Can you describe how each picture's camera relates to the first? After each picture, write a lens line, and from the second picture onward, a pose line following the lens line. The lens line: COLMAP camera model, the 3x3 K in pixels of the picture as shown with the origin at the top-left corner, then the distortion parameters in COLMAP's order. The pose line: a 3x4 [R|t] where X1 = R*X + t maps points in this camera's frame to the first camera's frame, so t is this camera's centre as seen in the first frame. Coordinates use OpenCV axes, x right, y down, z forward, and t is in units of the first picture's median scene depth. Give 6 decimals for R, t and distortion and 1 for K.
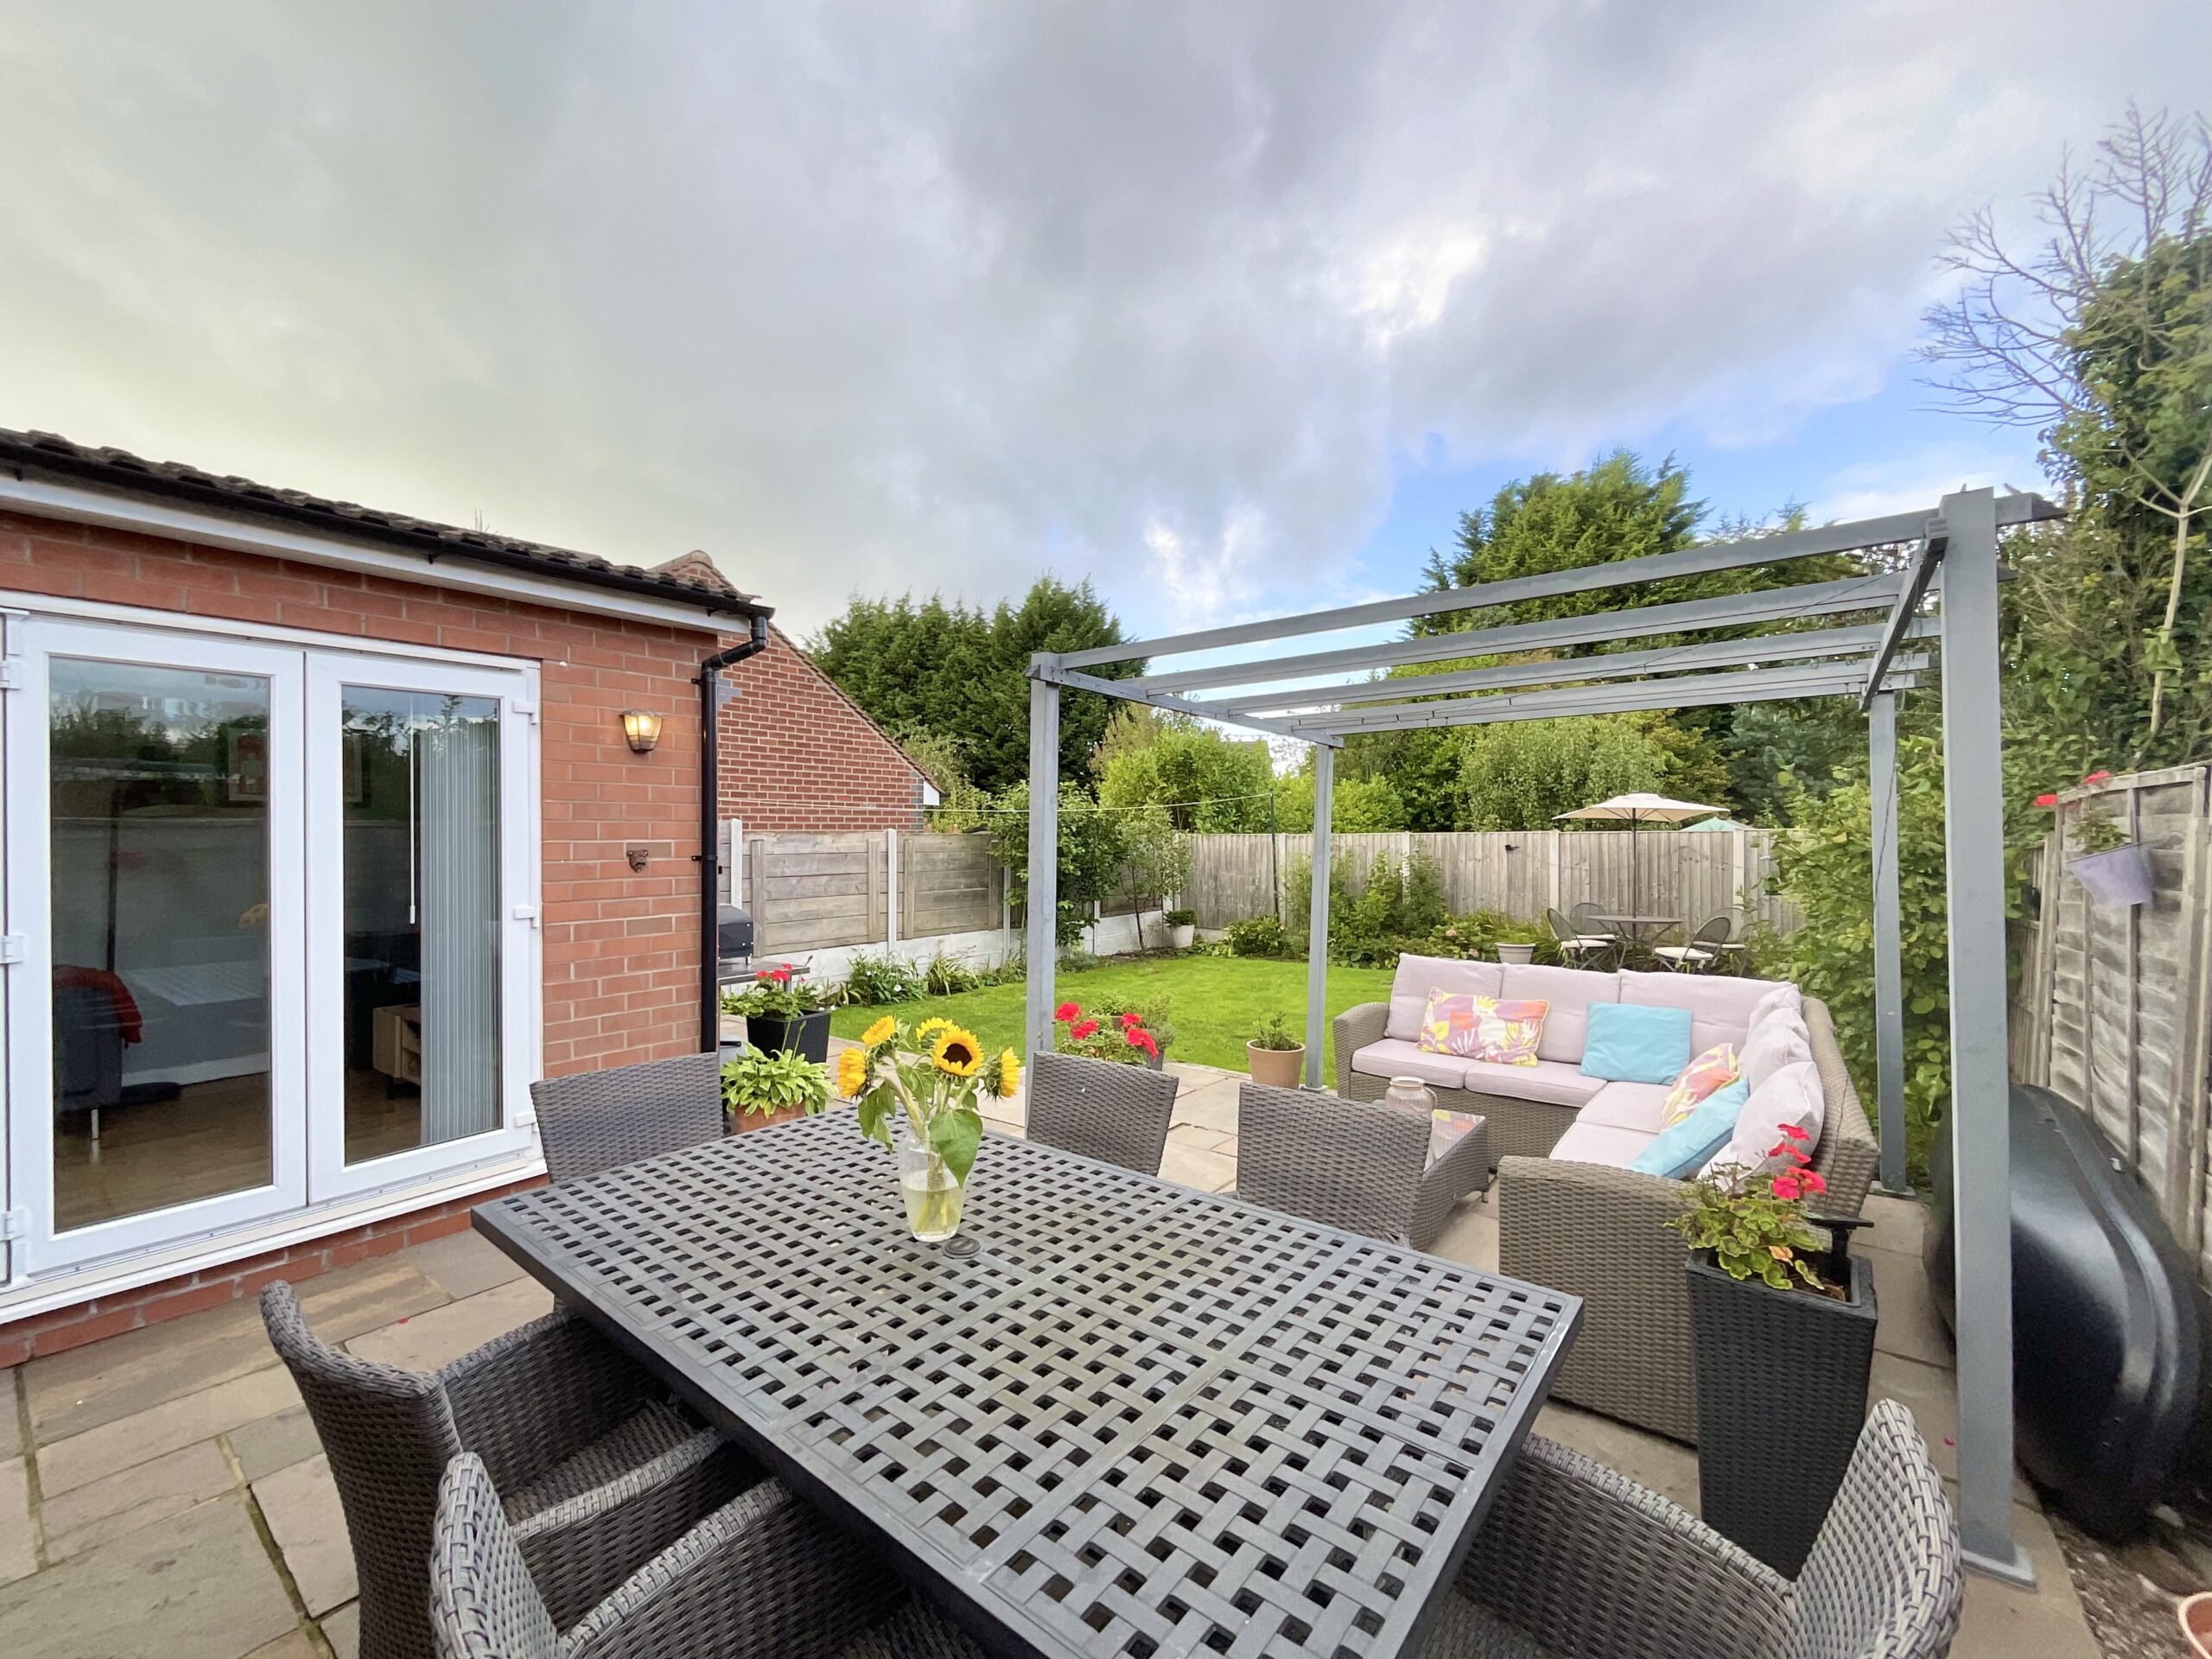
lens RADIAL K [[900.8, 0, 1112.6], [0, 900.8, 836.4], [0, 0, 1]] dist [0.006278, -0.000622]
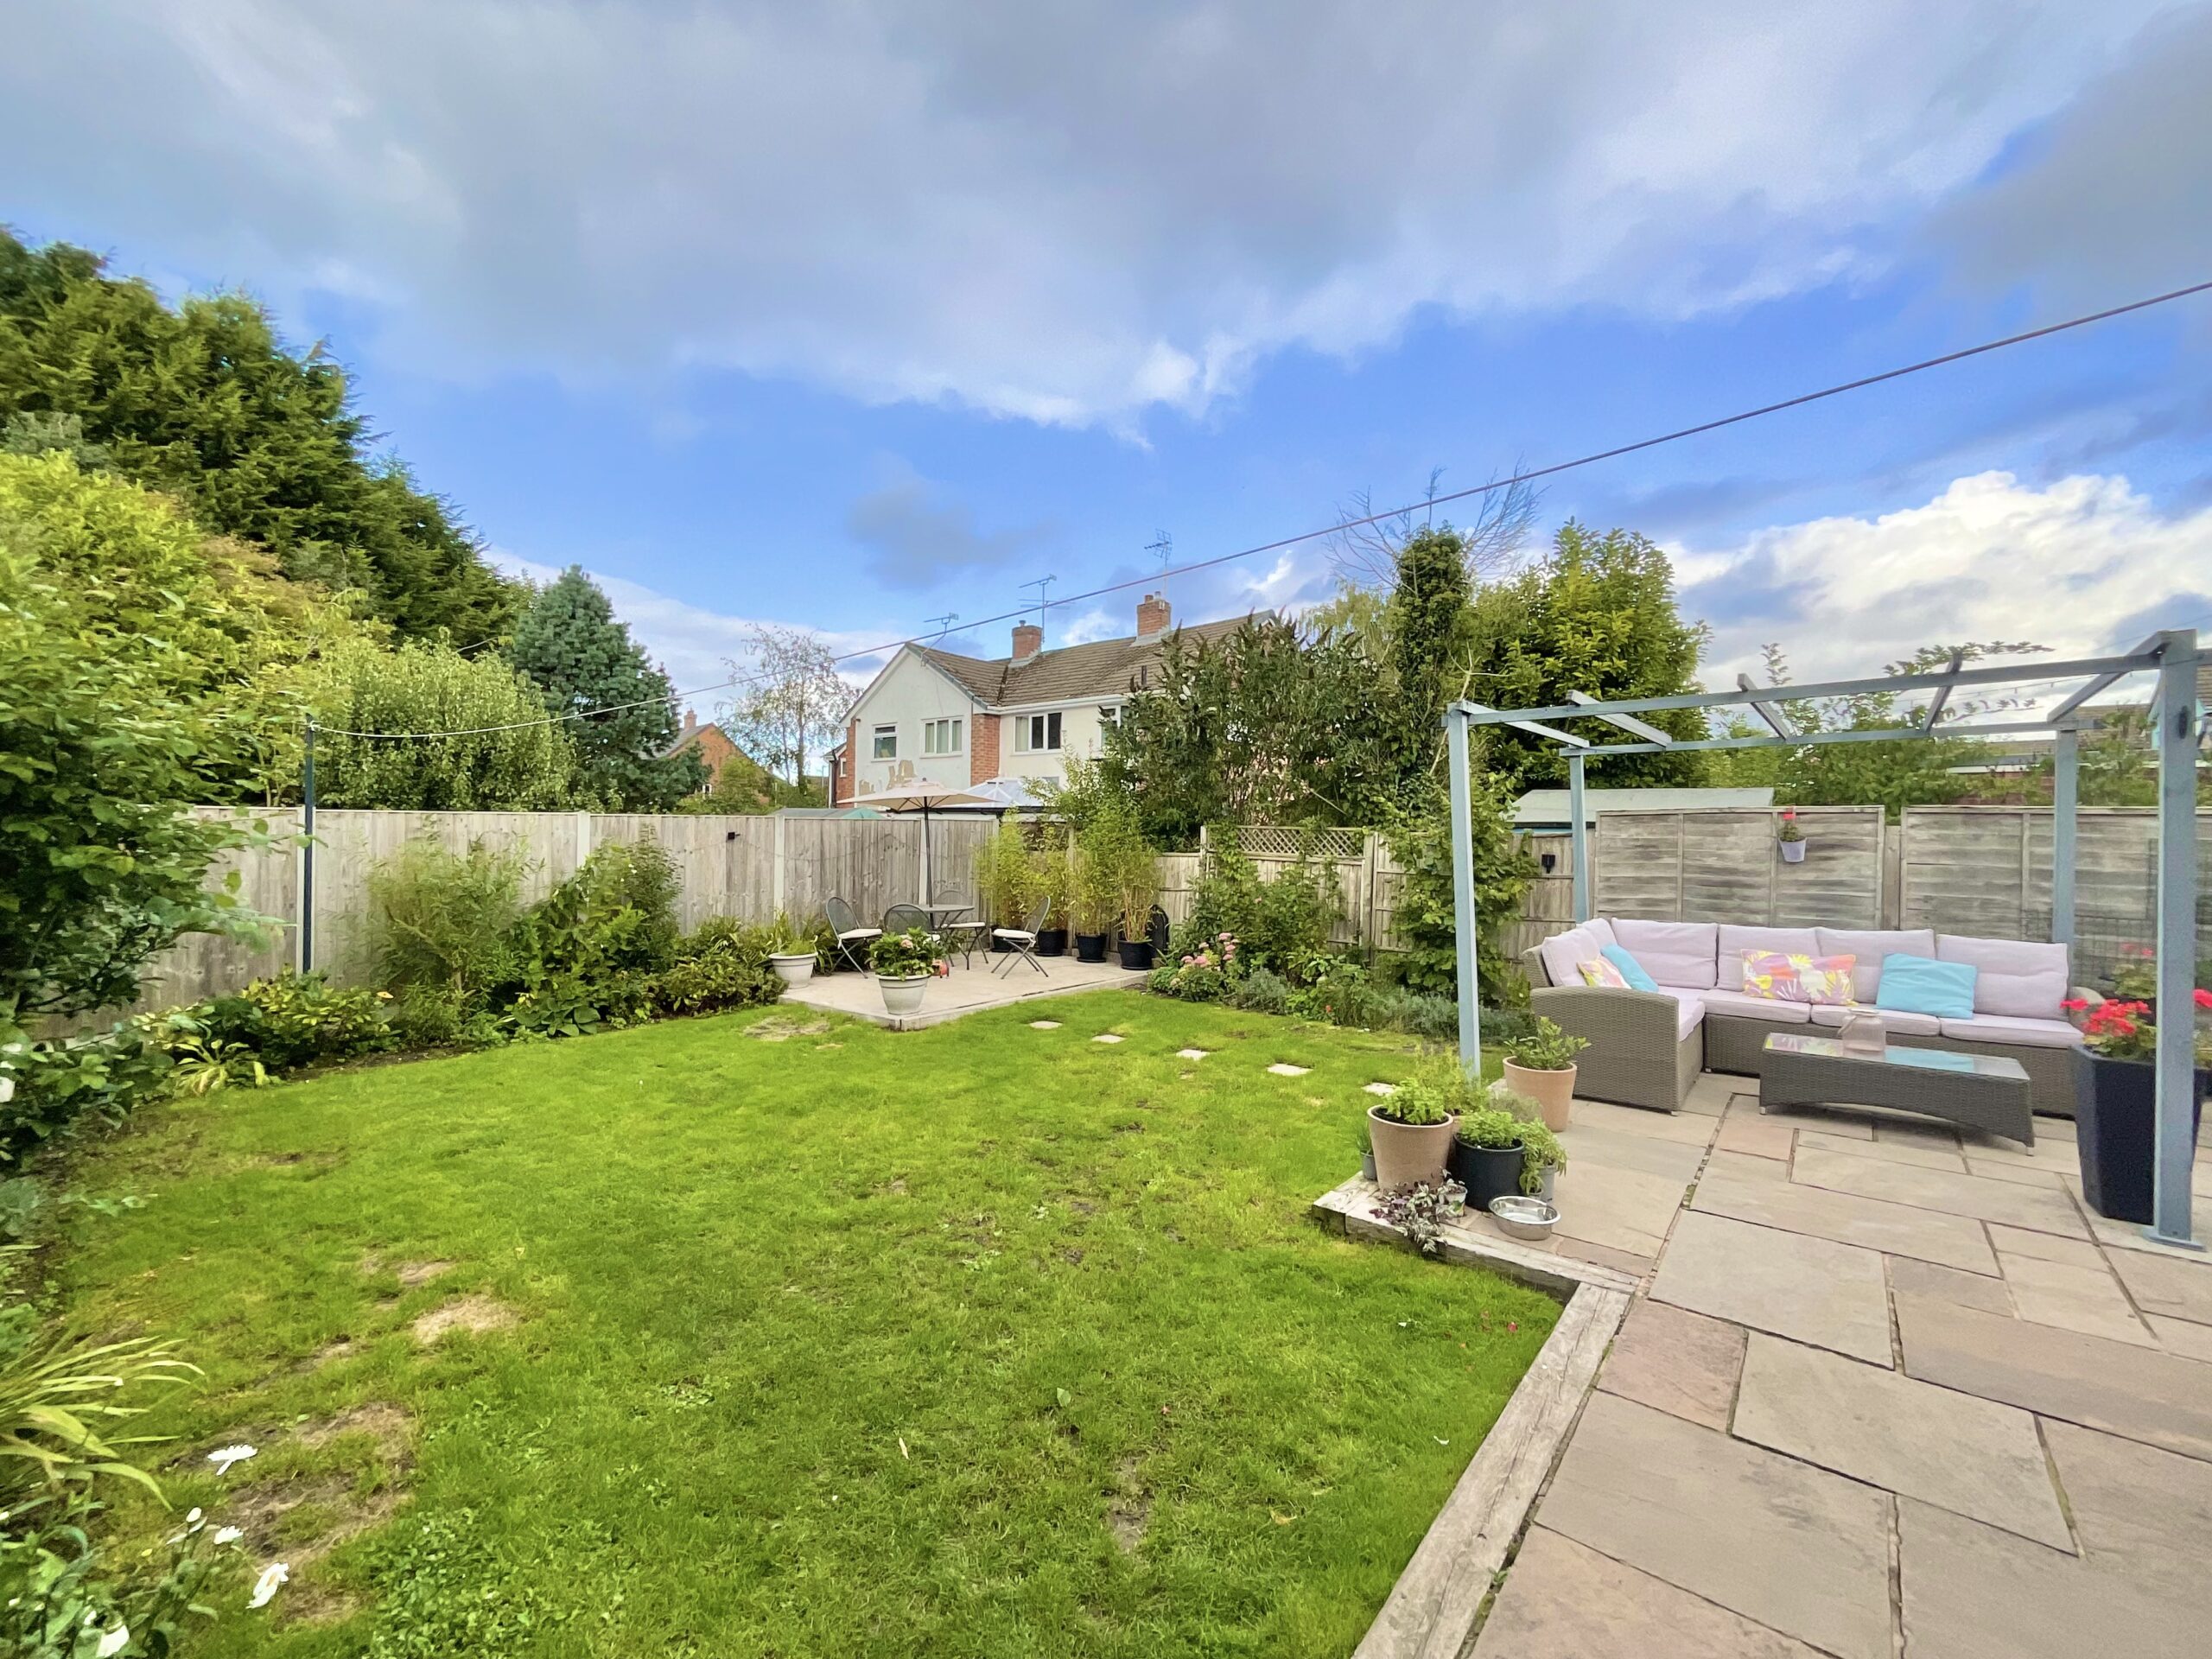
lens RADIAL K [[900.8, 0, 1097.8], [0, 900.8, 815.8], [0, 0, 1]] dist [0.006278, -0.000622]
pose [[0.044009, 0.027590, 0.998650, -0.328558], [-0.016229, 0.999506, -0.026898, 0.013173], [-0.998899, -0.015023, 0.044435, 0.671877]]
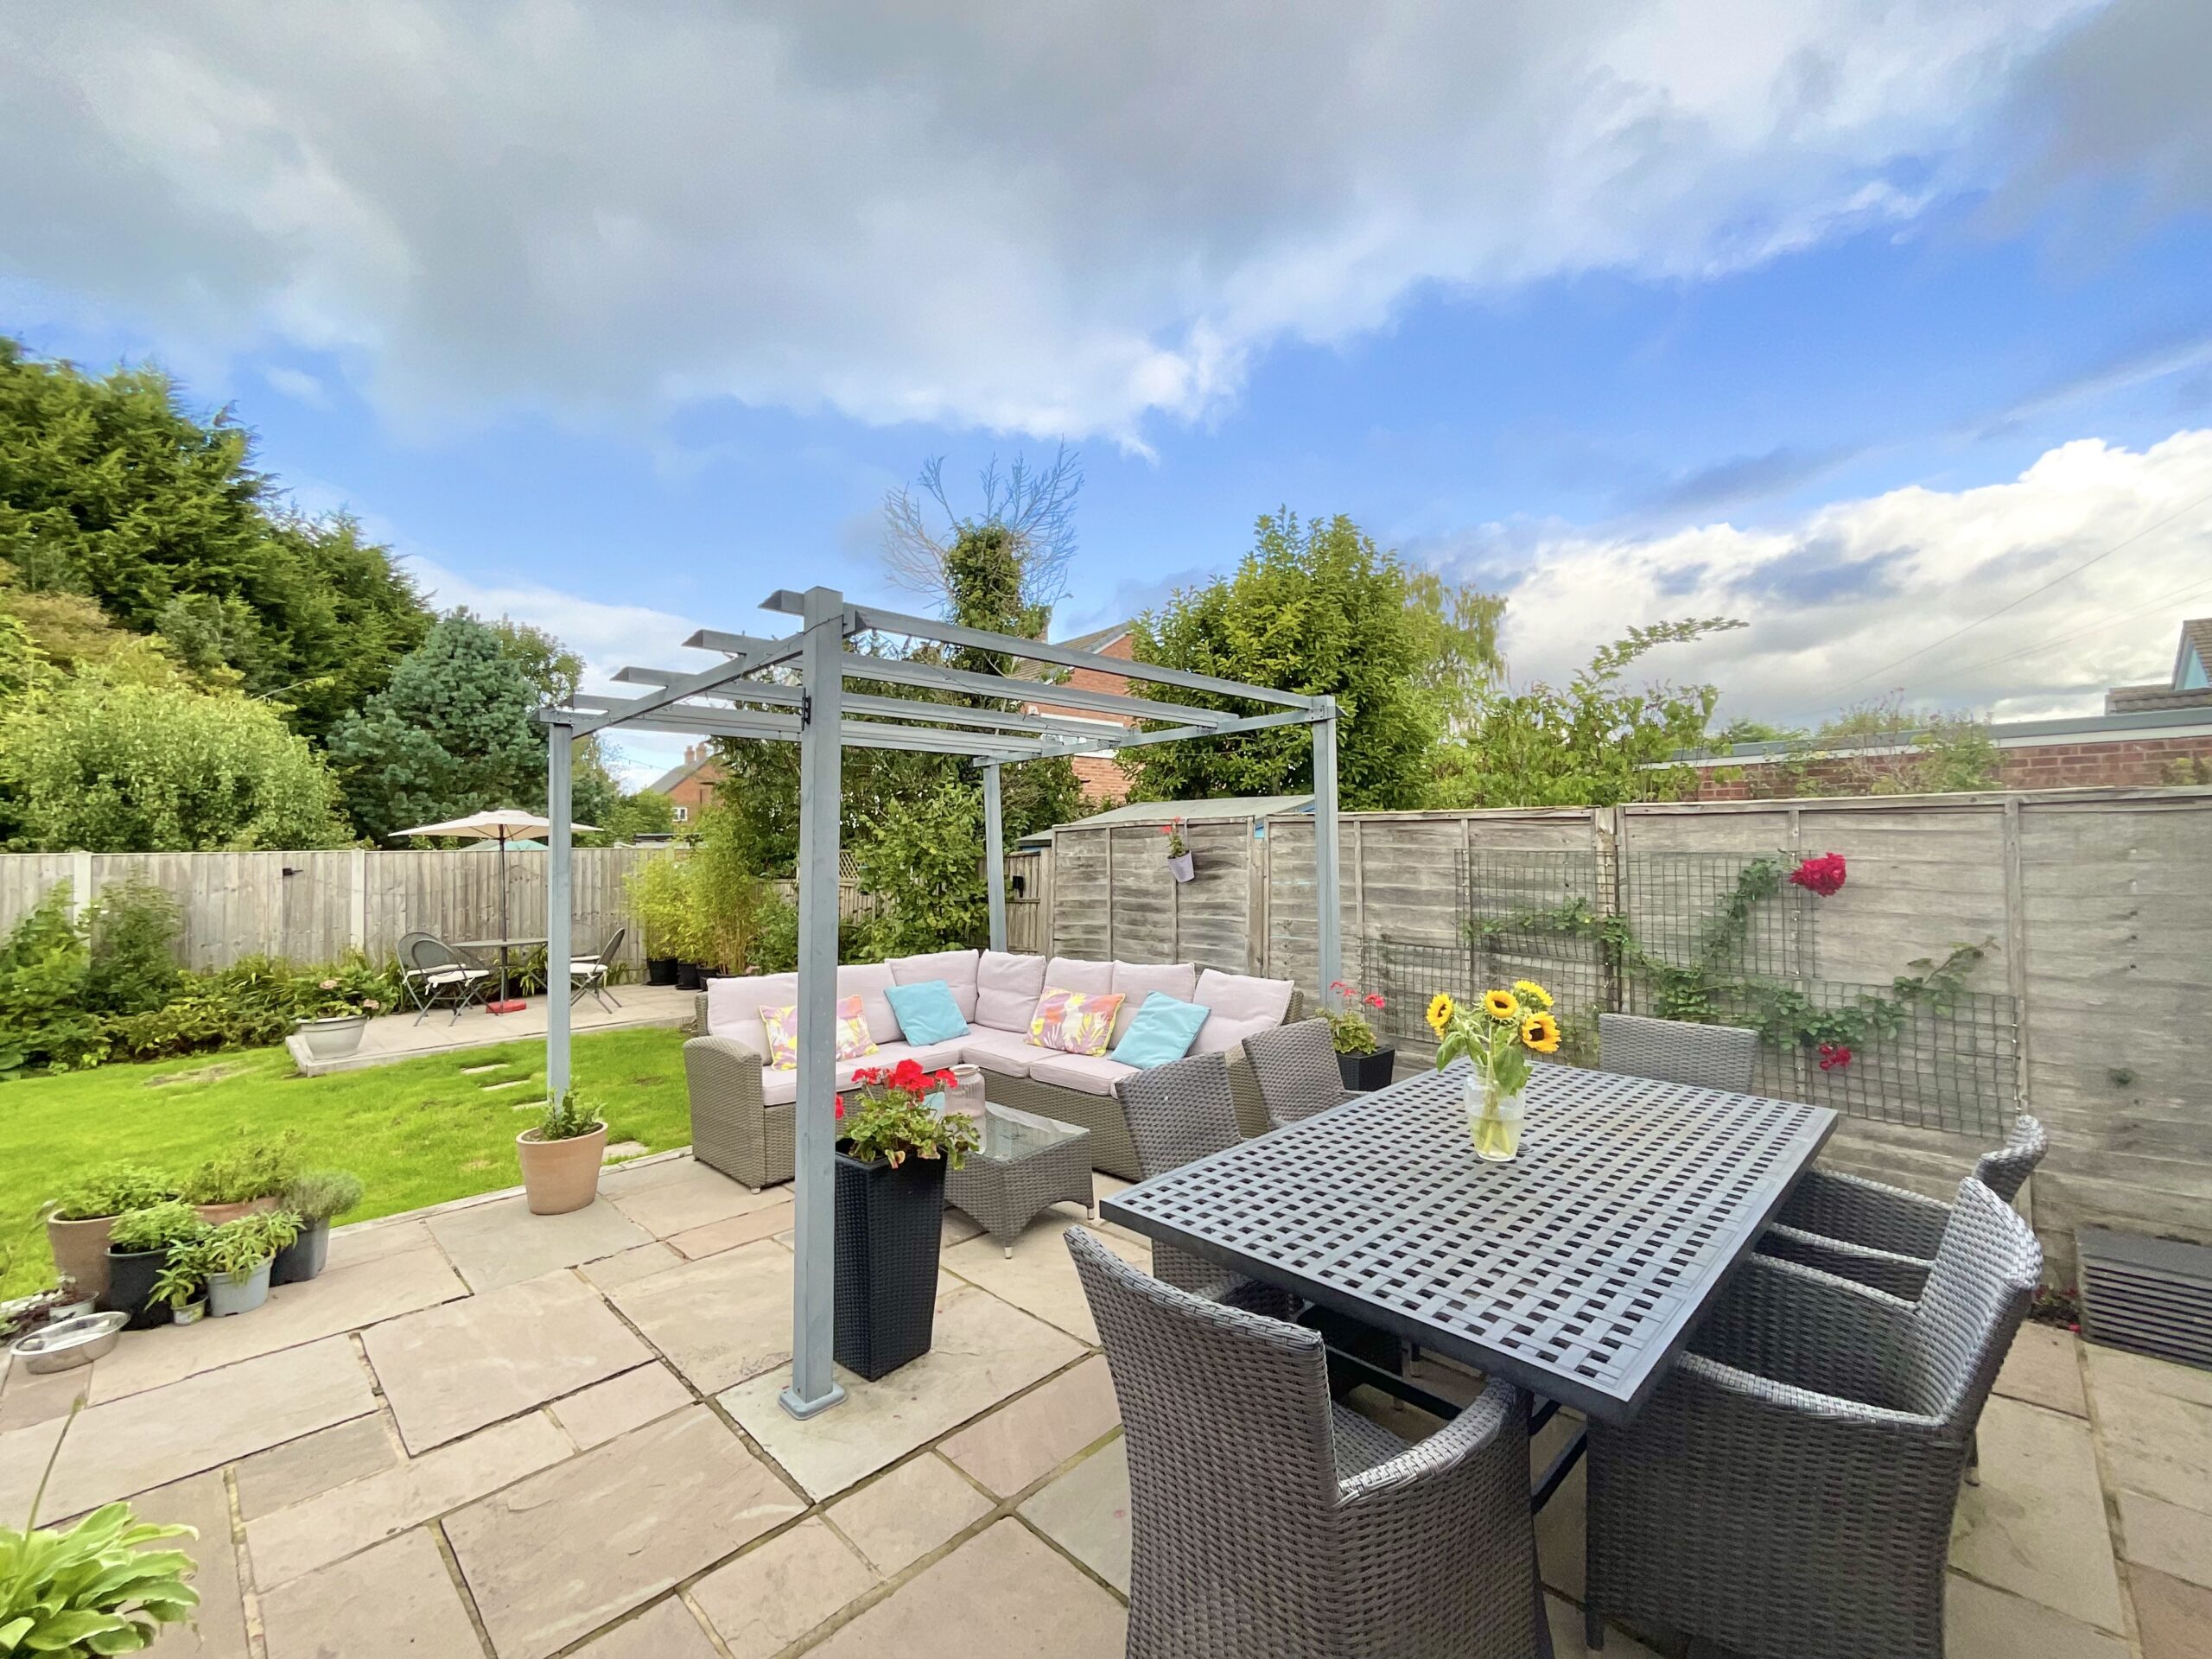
lens RADIAL K [[900.8, 0, 1099.6], [0, 900.8, 837.8], [0, 0, 1]] dist [0.006278, -0.000622]
pose [[0.138054, 0.015762, 0.990299, -0.236595], [0.008350, 0.999819, -0.017077, 0.002776], [-0.990390, 0.010627, 0.137897, 0.215363]]
